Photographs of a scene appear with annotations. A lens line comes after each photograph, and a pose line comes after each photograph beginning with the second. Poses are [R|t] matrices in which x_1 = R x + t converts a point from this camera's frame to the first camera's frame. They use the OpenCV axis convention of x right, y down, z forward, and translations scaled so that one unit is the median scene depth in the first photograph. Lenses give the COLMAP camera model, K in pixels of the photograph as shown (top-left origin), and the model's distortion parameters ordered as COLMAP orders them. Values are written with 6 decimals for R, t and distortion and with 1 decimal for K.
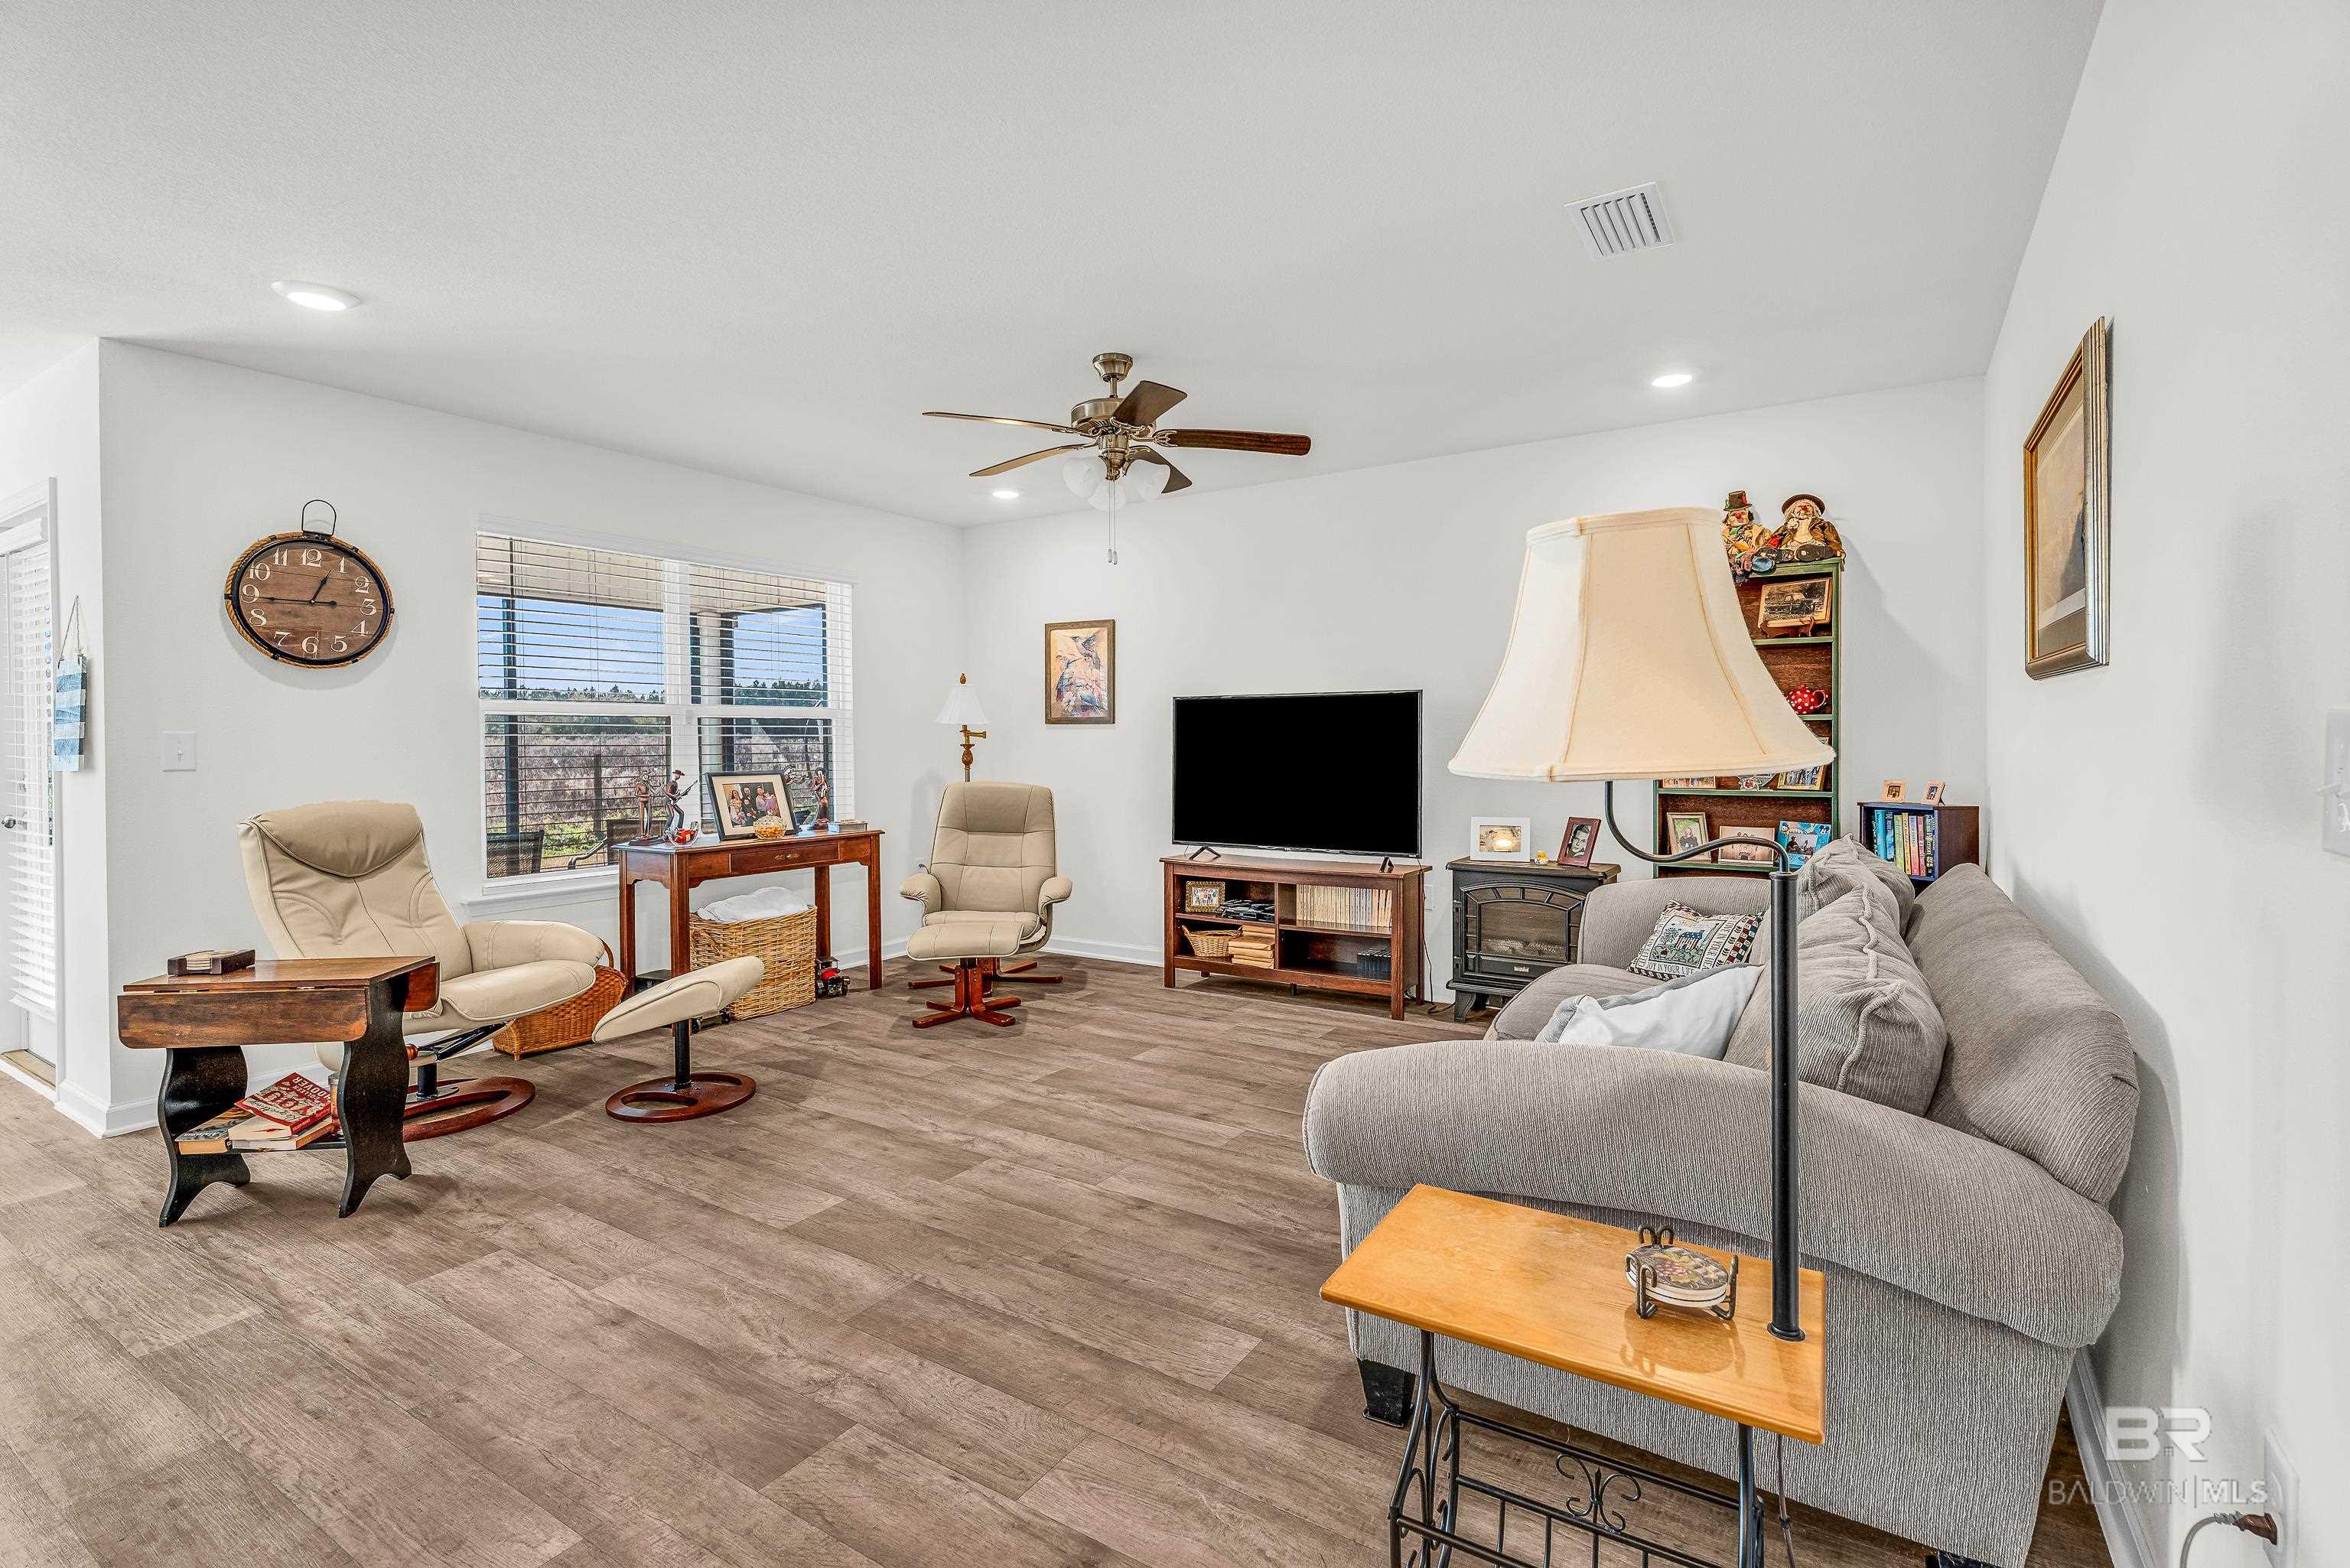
lens RADIAL K [[1063.9, 0, 1178.5], [0, 1063.9, 766.2], [0, 0, 1]] dist [0.000989, 0.000427]
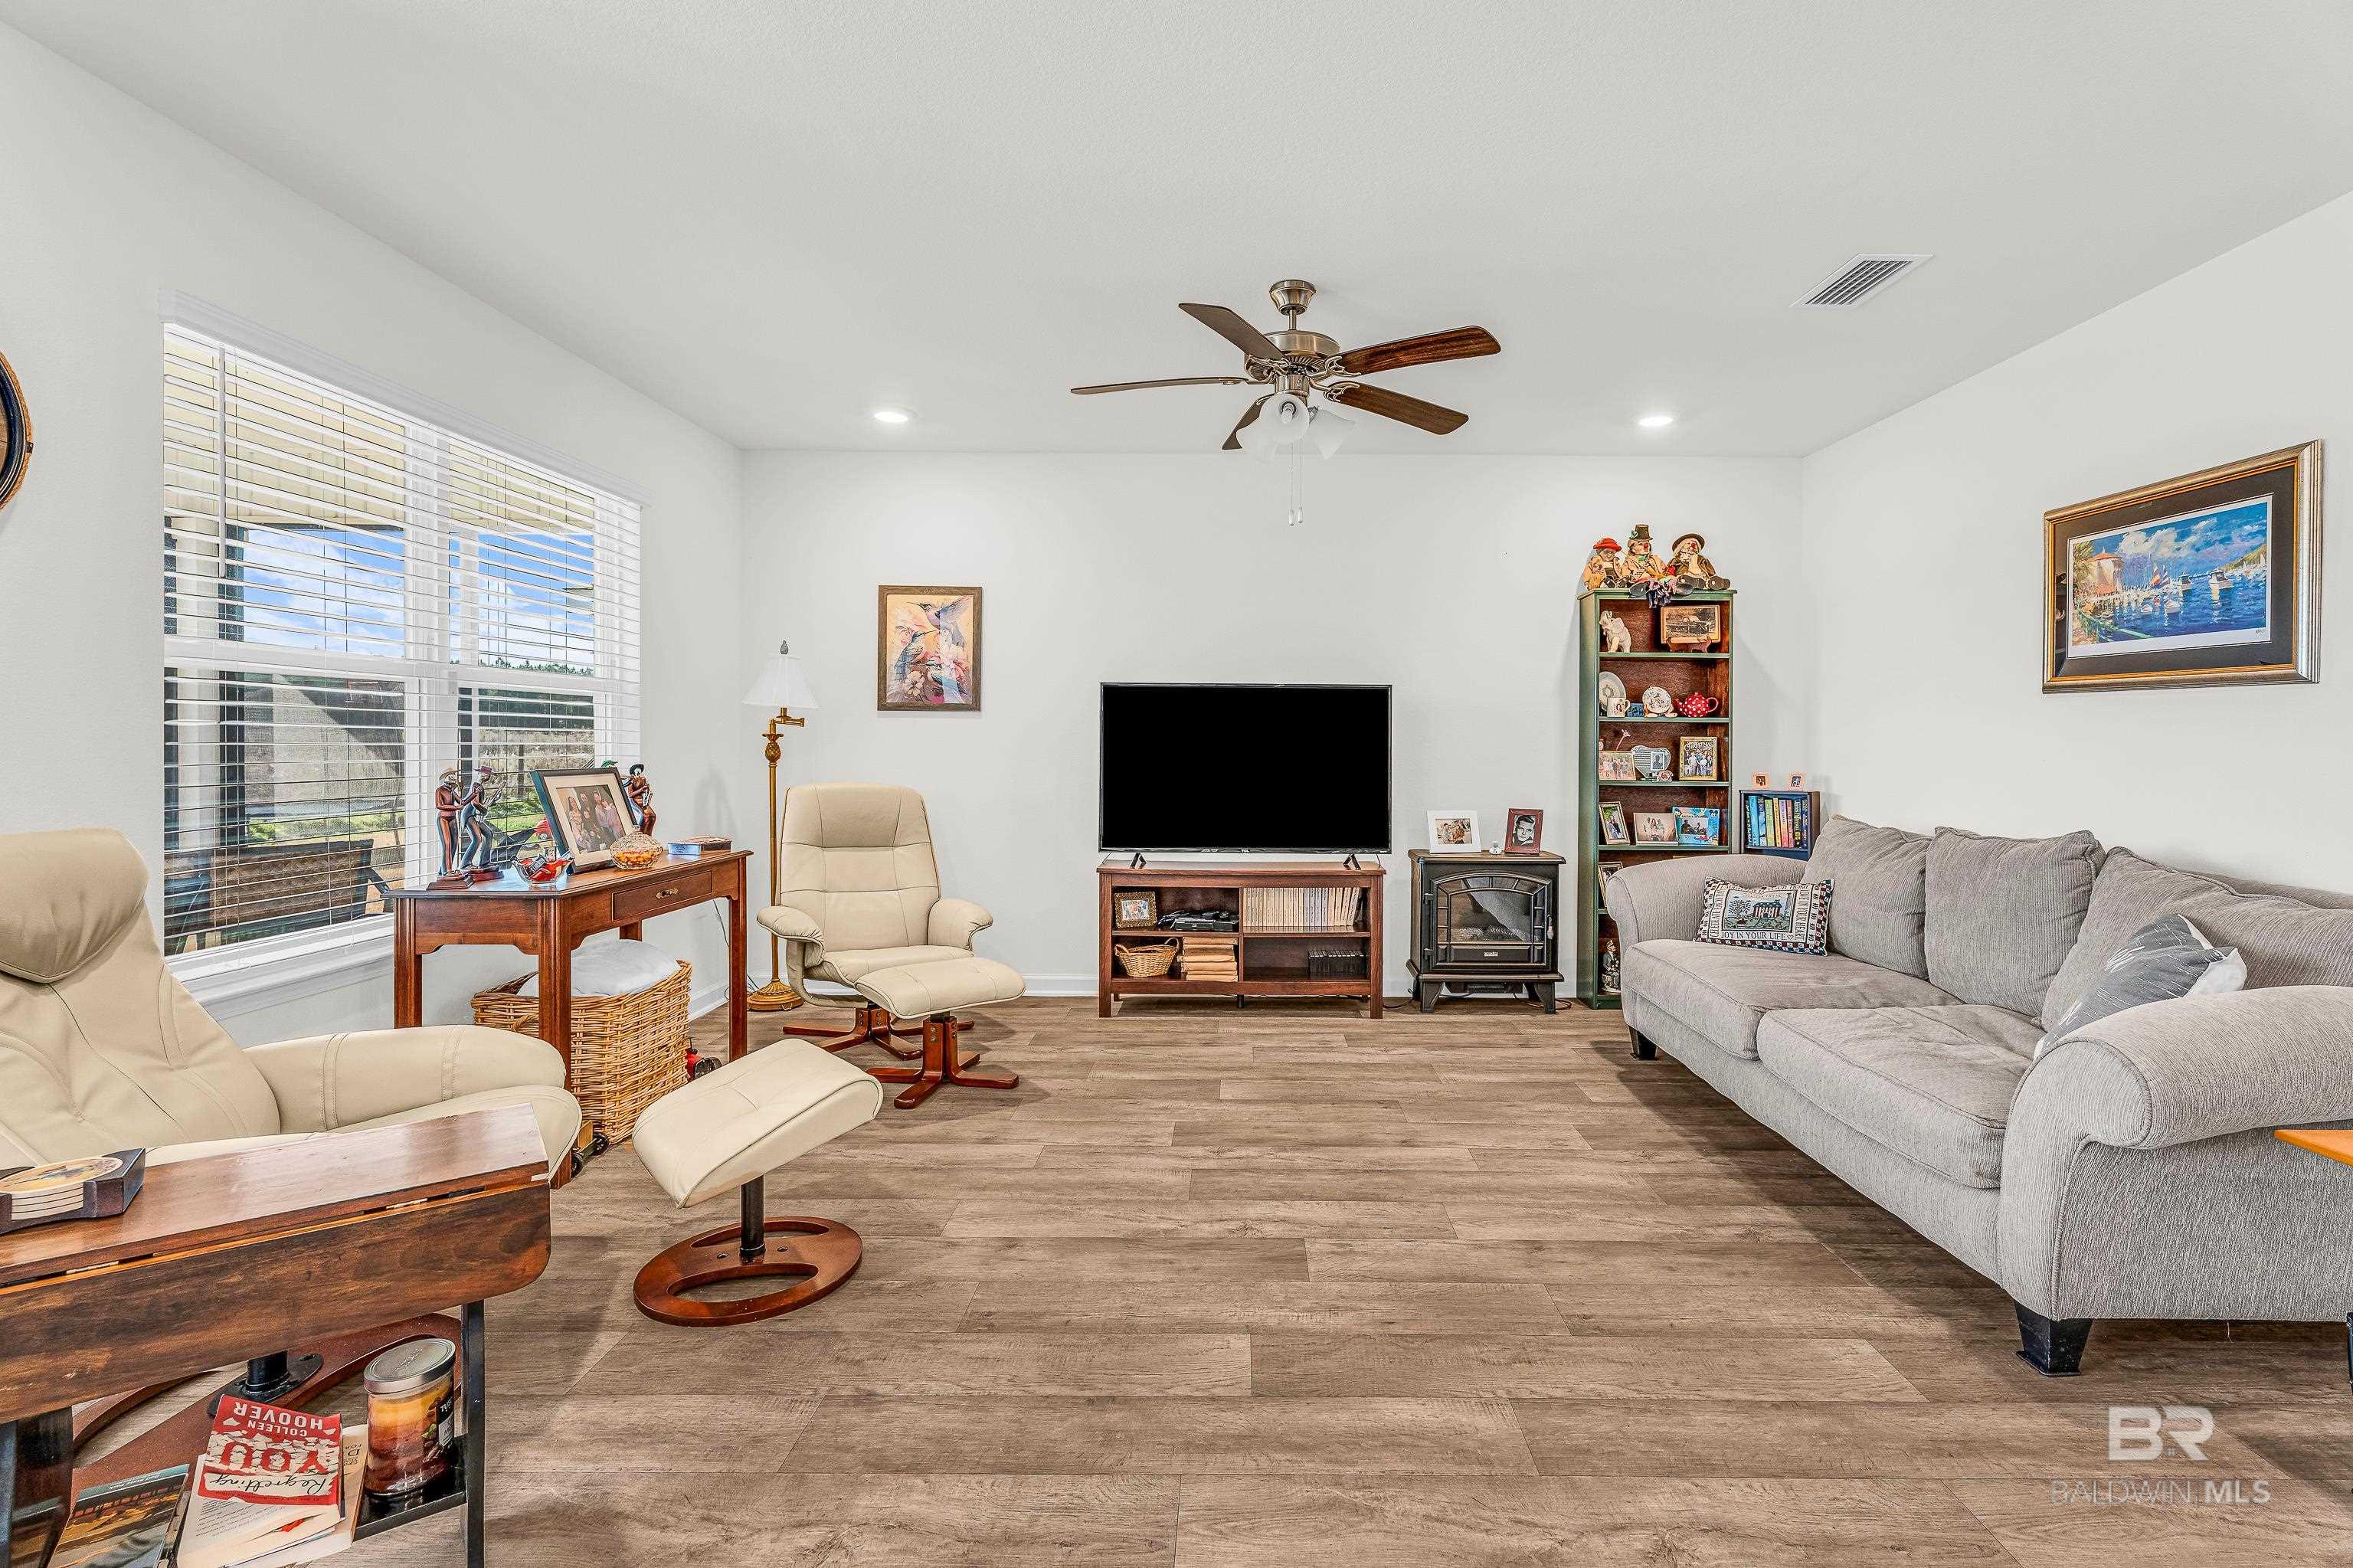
lens RADIAL K [[1087.0, 0, 1239.1], [0, 1087.0, 755.6], [0, 0, 1]] dist [0.002075, -0.000353]
pose [[0.842916, 0.003559, 0.538034, -0.522025], [0.002746, 0.999937, -0.010916, 0.006519], [-0.538039, 0.010678, 0.842853, 0.254311]]
